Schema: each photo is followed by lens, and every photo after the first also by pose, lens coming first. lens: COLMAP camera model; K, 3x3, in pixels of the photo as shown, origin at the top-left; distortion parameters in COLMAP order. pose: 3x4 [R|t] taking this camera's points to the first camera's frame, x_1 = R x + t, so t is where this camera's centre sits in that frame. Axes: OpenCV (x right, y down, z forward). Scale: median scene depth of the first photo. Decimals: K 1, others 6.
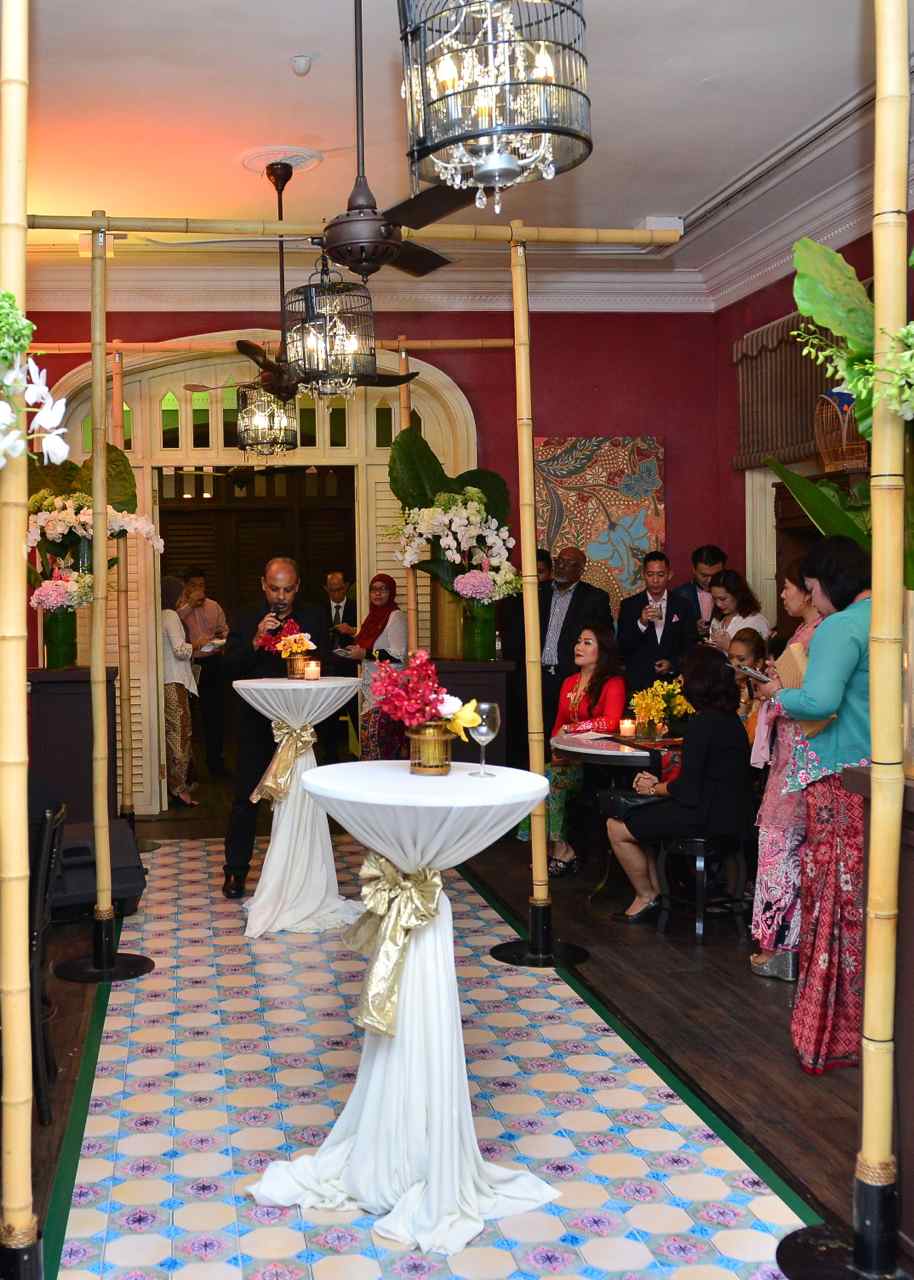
lens RADIAL K [[1345.0, 0, 319.9], [0, 1345.0, 641.4], [0, 0, 1]] dist [-0.036352, -0.000850]
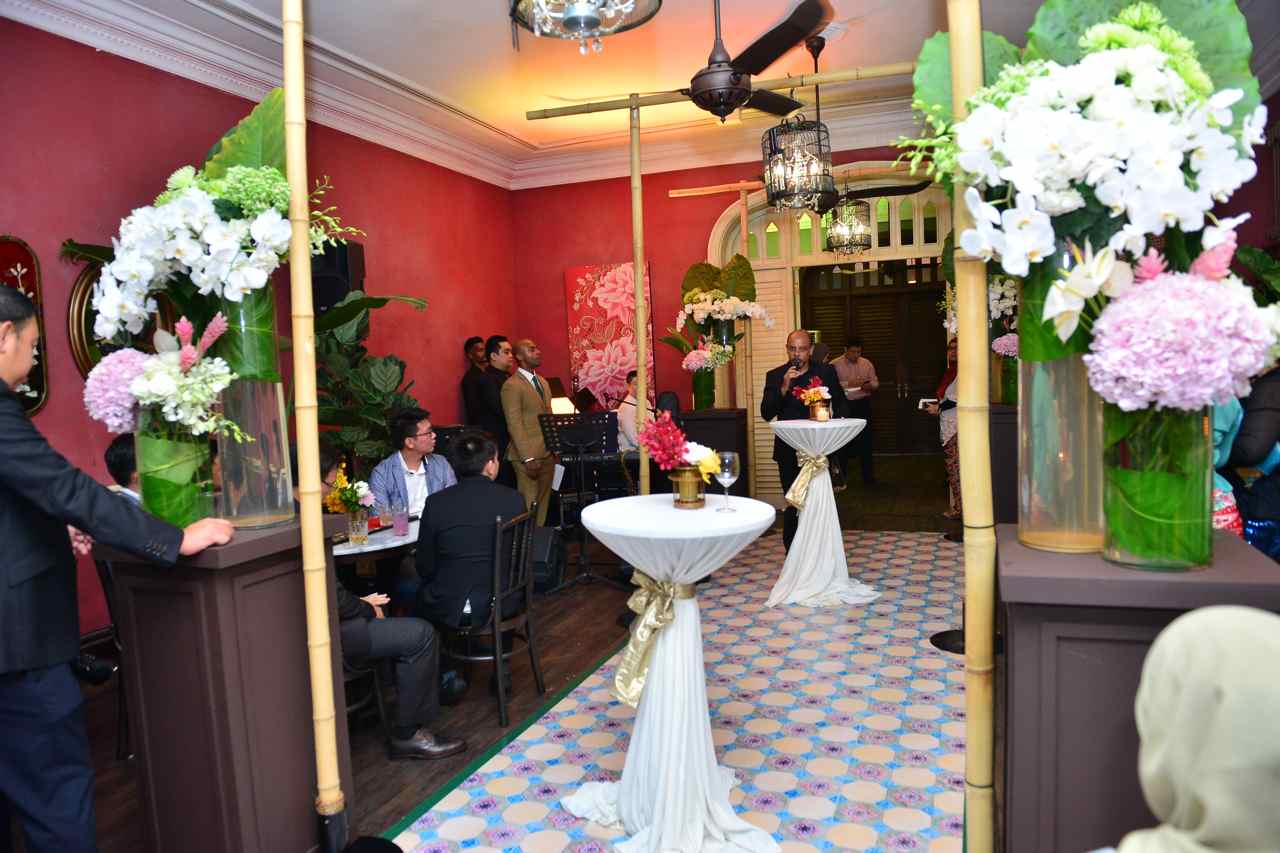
lens RADIAL K [[881.9, 0, 659.0], [0, 881.9, 429.6], [0, 0, 1]] dist [-0.045982, -0.004917]
pose [[0.901497, 0.011933, -0.432621, 0.258083], [0.011251, 0.998636, 0.050992, -0.011389], [0.432639, -0.050837, 0.900133, 0.148666]]
